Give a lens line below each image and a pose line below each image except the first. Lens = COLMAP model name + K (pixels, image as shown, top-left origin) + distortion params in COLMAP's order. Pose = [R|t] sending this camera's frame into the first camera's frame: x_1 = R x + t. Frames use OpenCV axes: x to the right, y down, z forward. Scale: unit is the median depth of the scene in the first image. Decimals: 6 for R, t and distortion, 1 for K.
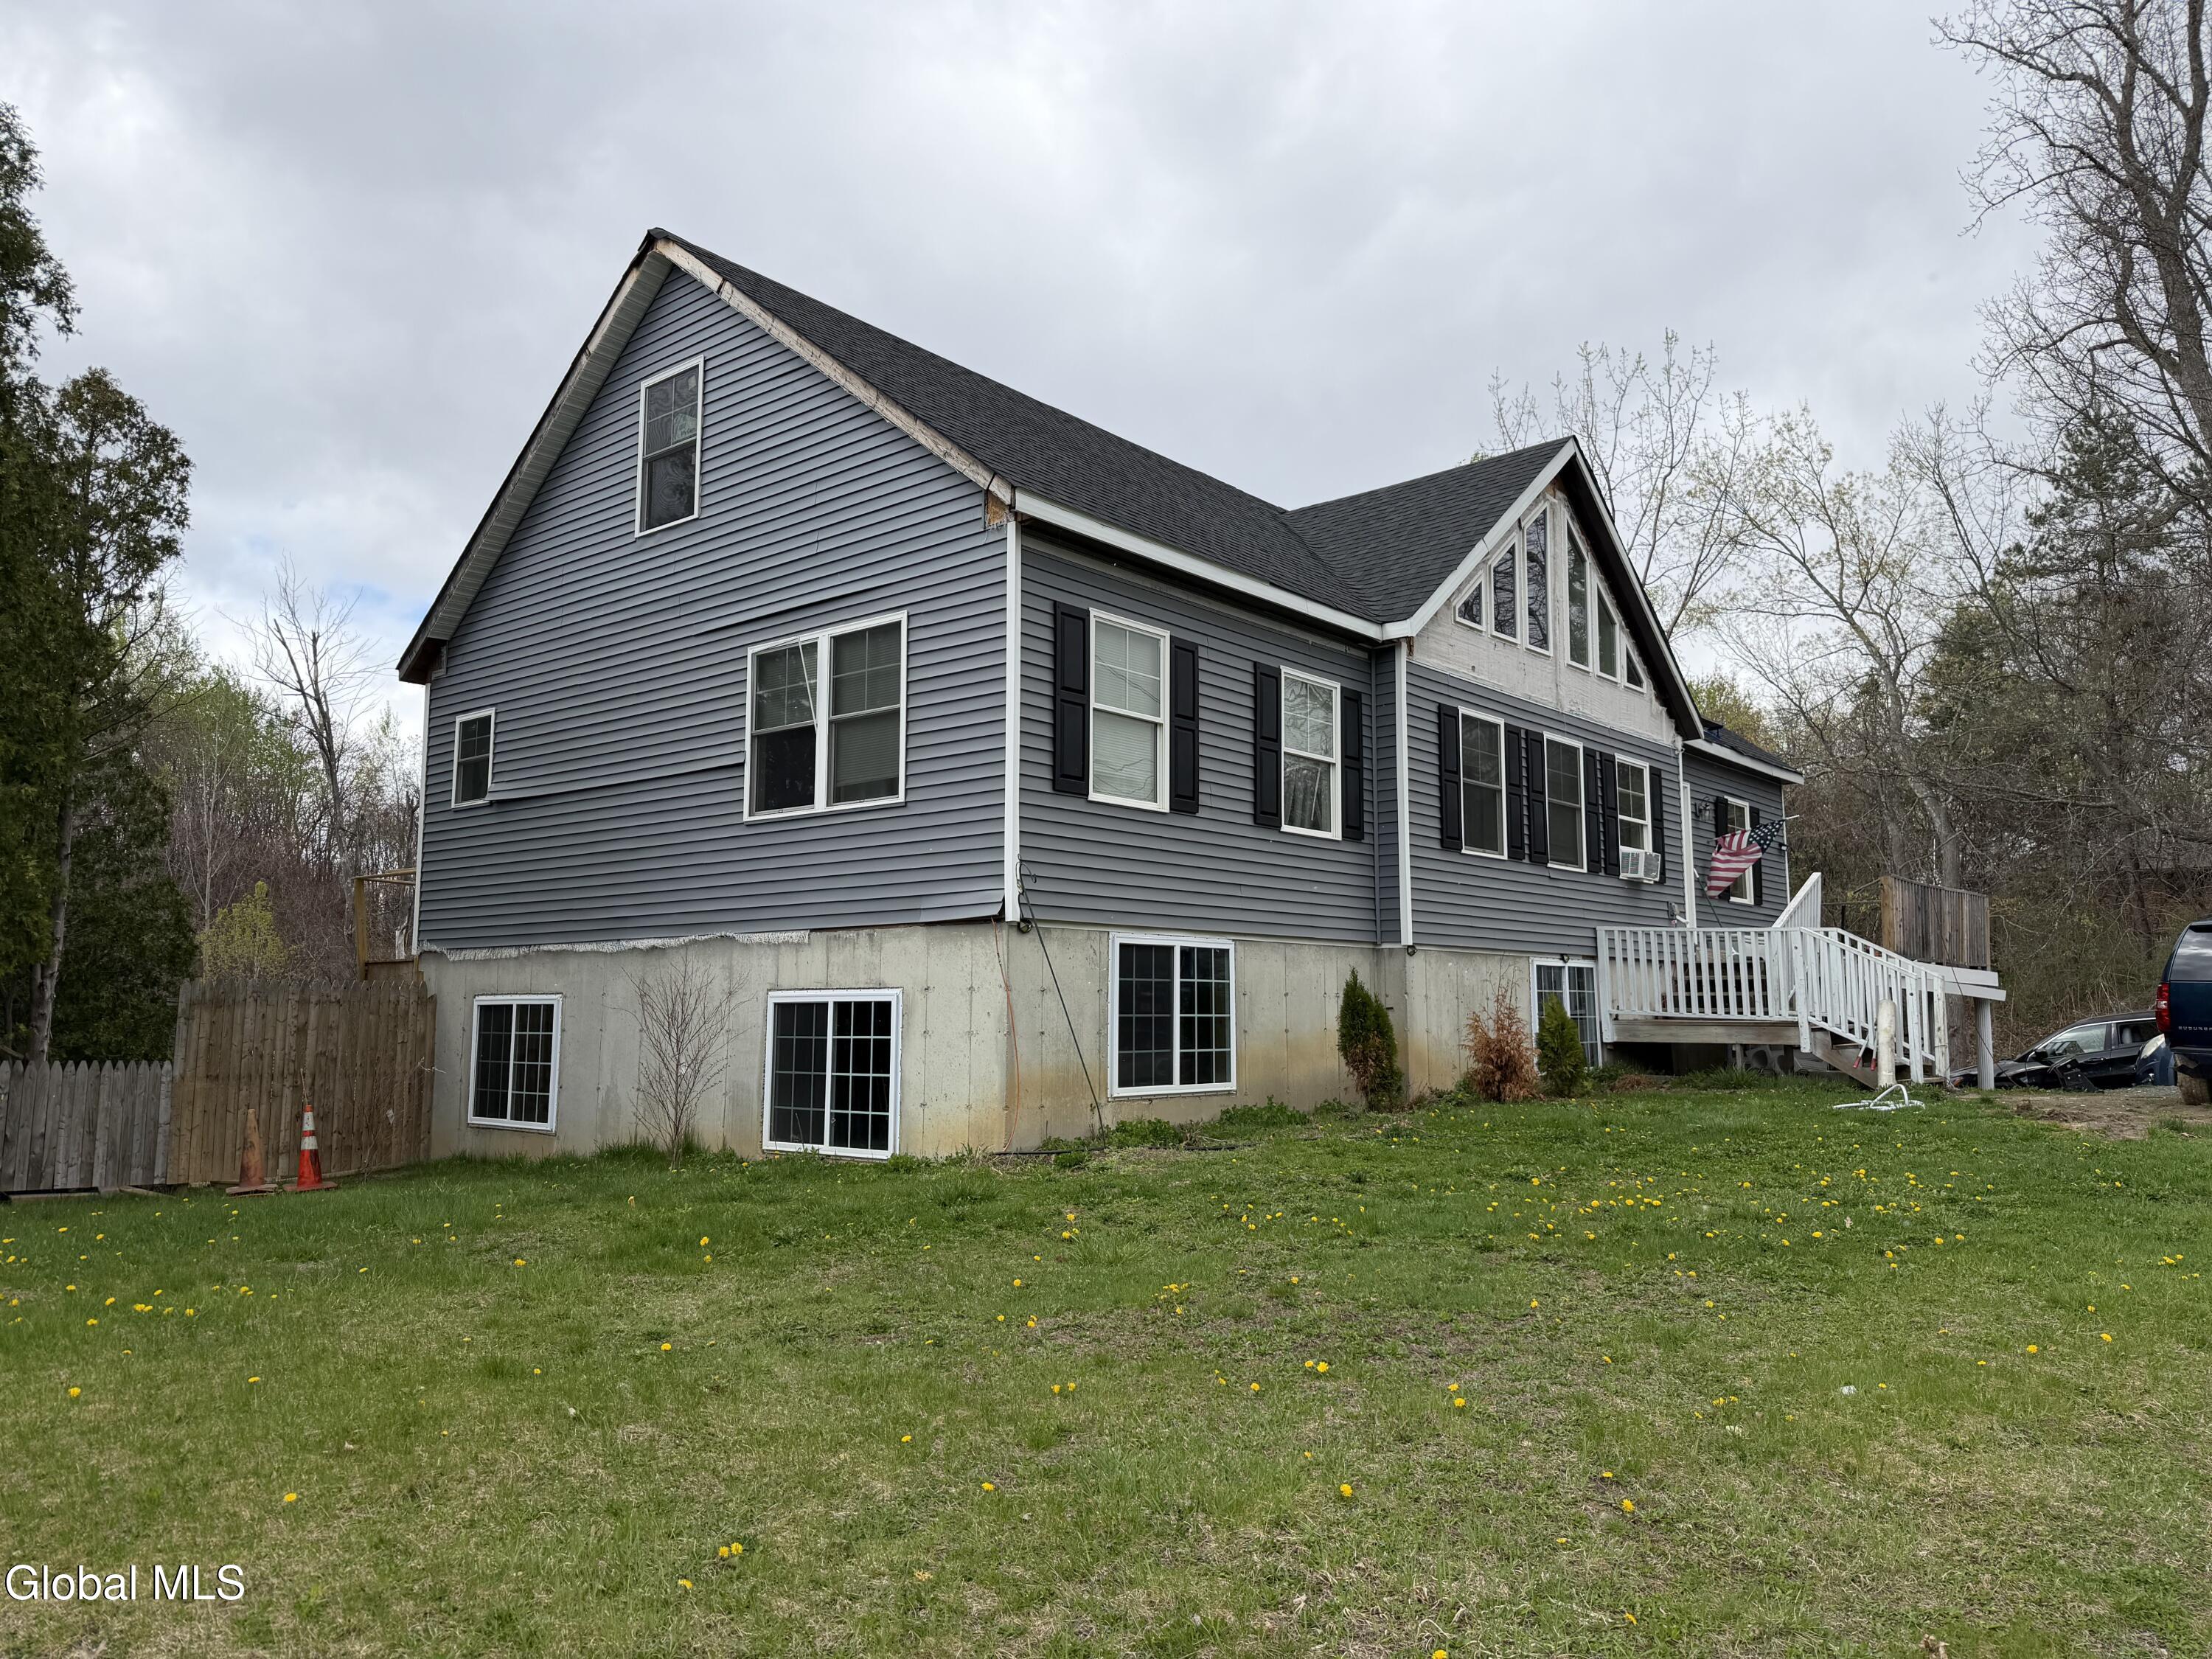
lens RADIAL K [[1536.9, 0, 1123.7], [0, 1536.9, 824.7], [0, 0, 1]] dist [0.039534, -0.002827]
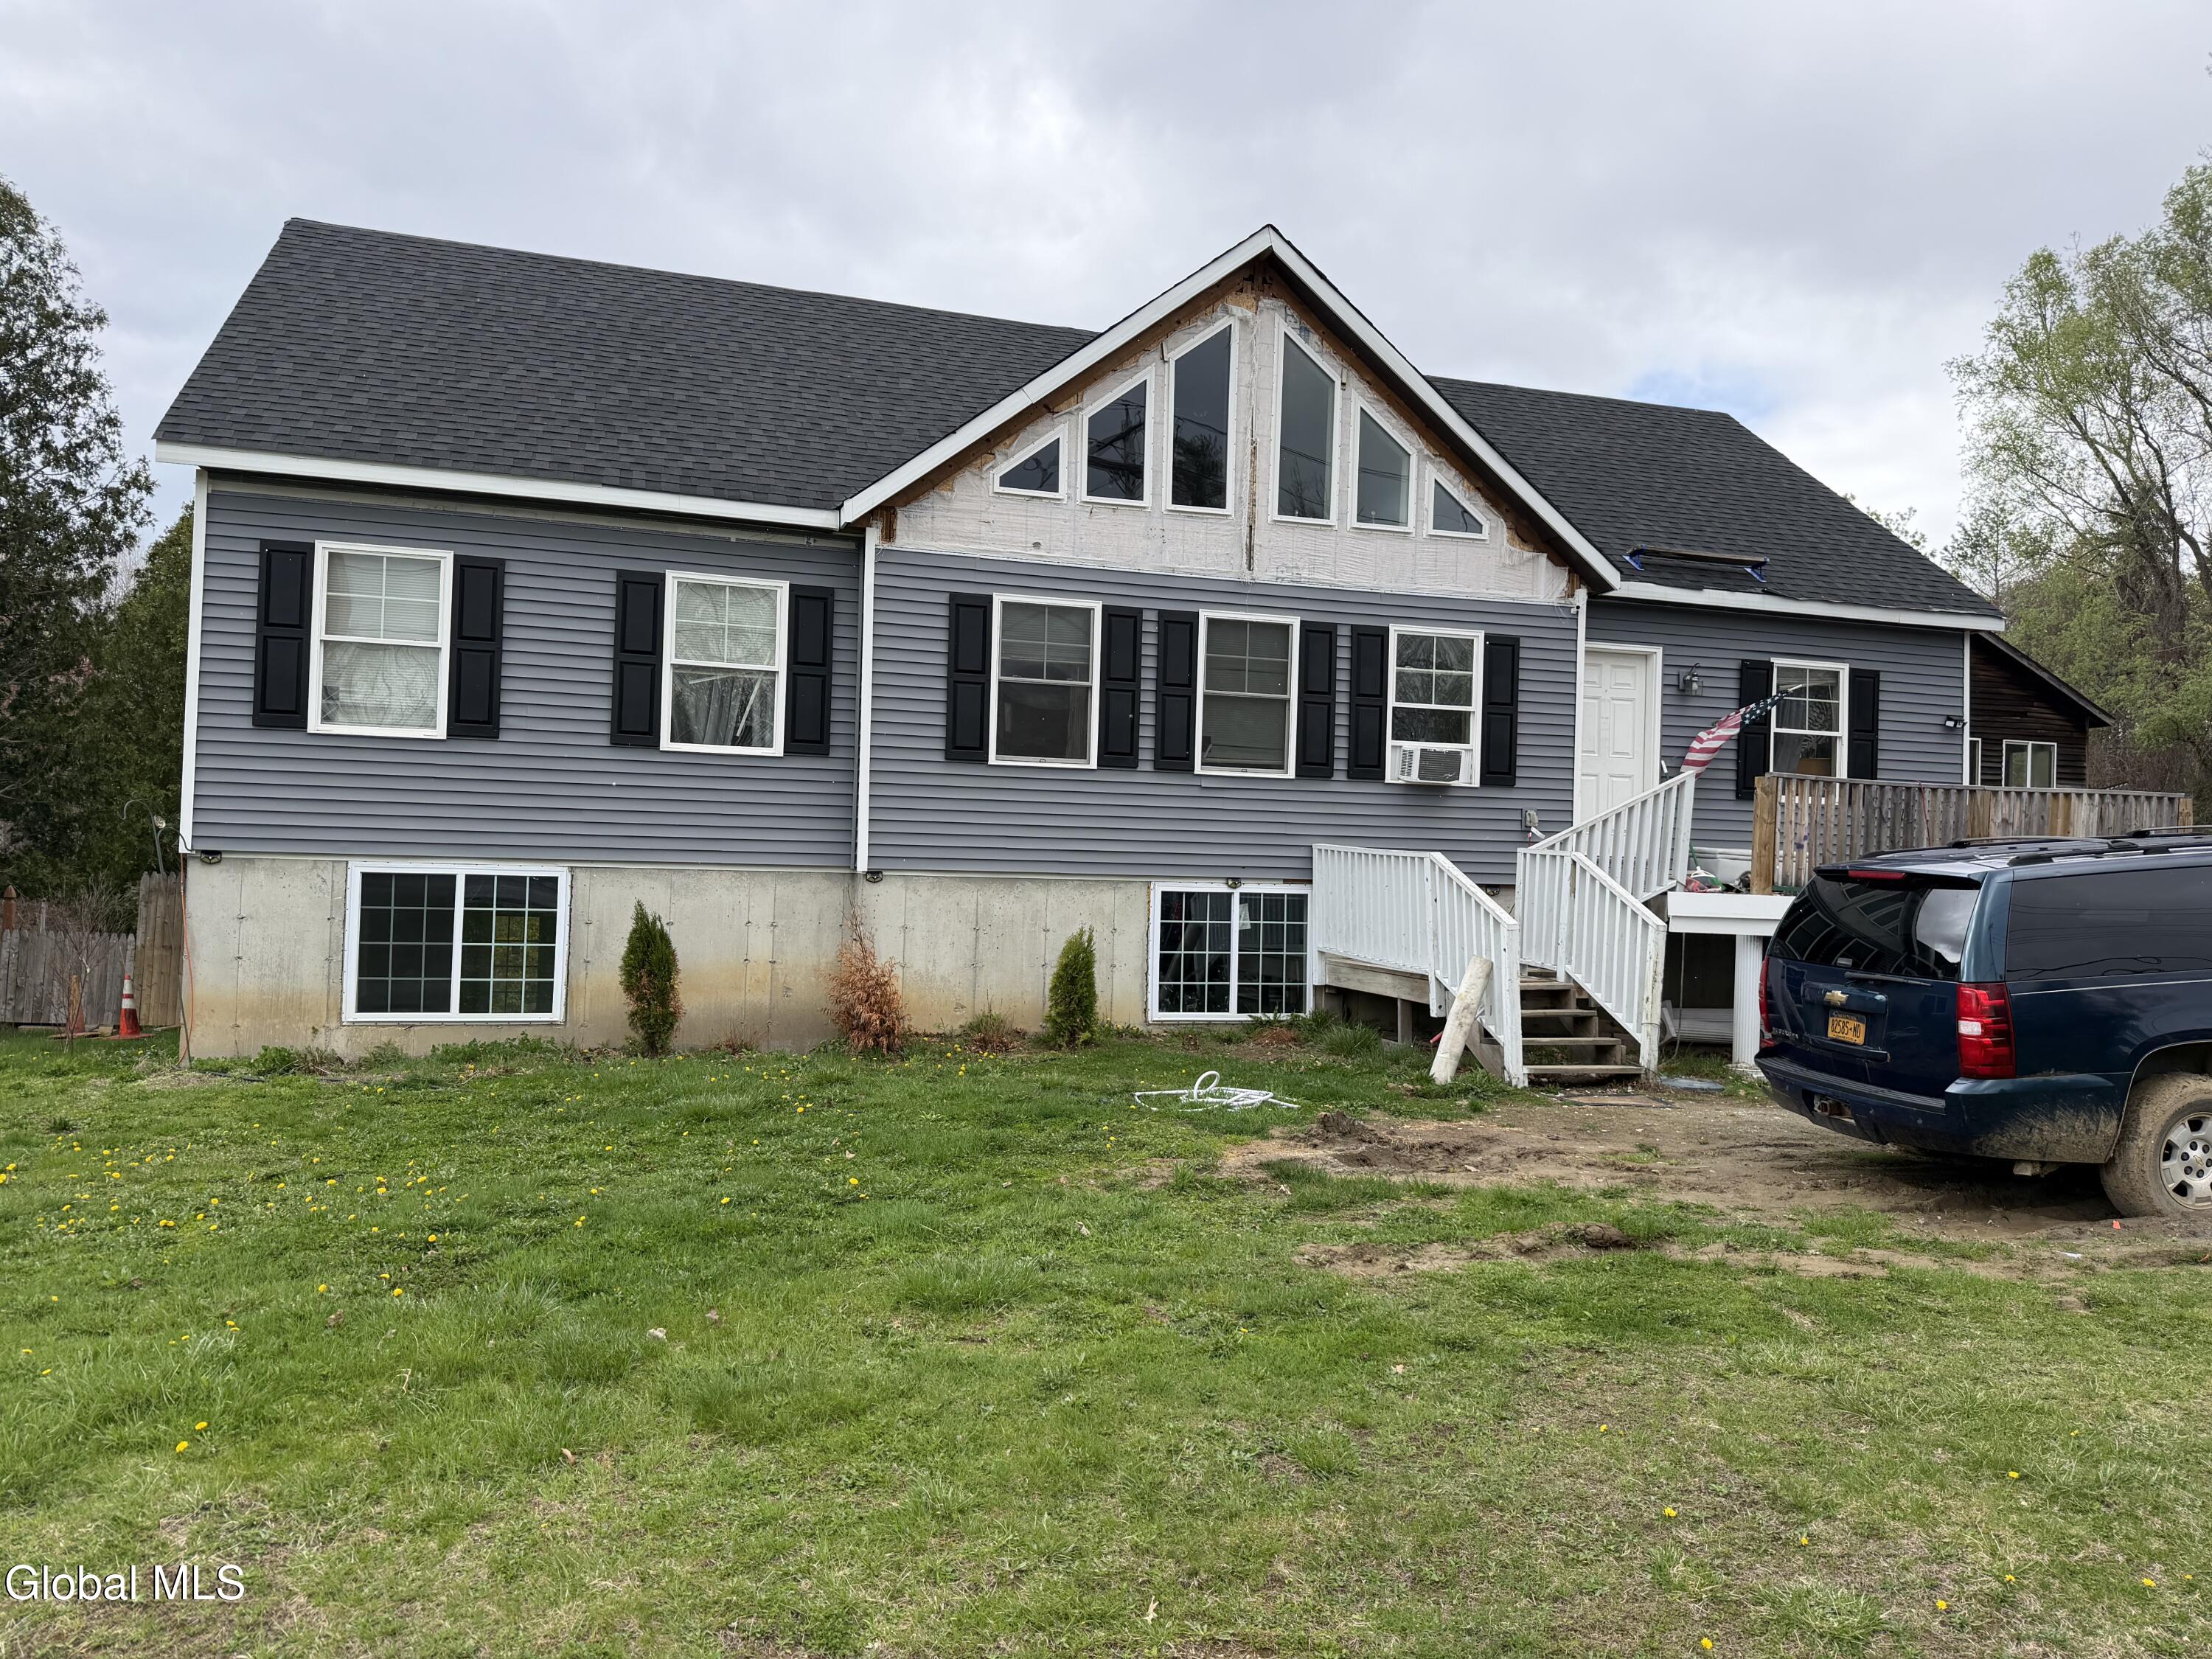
lens RADIAL K [[1536.9, 0, 1115.5], [0, 1536.9, 834.9], [0, 0, 1]] dist [0.039534, -0.002827]
pose [[0.860335, 0.013699, -0.509544, 0.762747], [0.034879, 0.995714, 0.085662, -0.014170], [0.508534, -0.091470, 0.856170, 0.307836]]
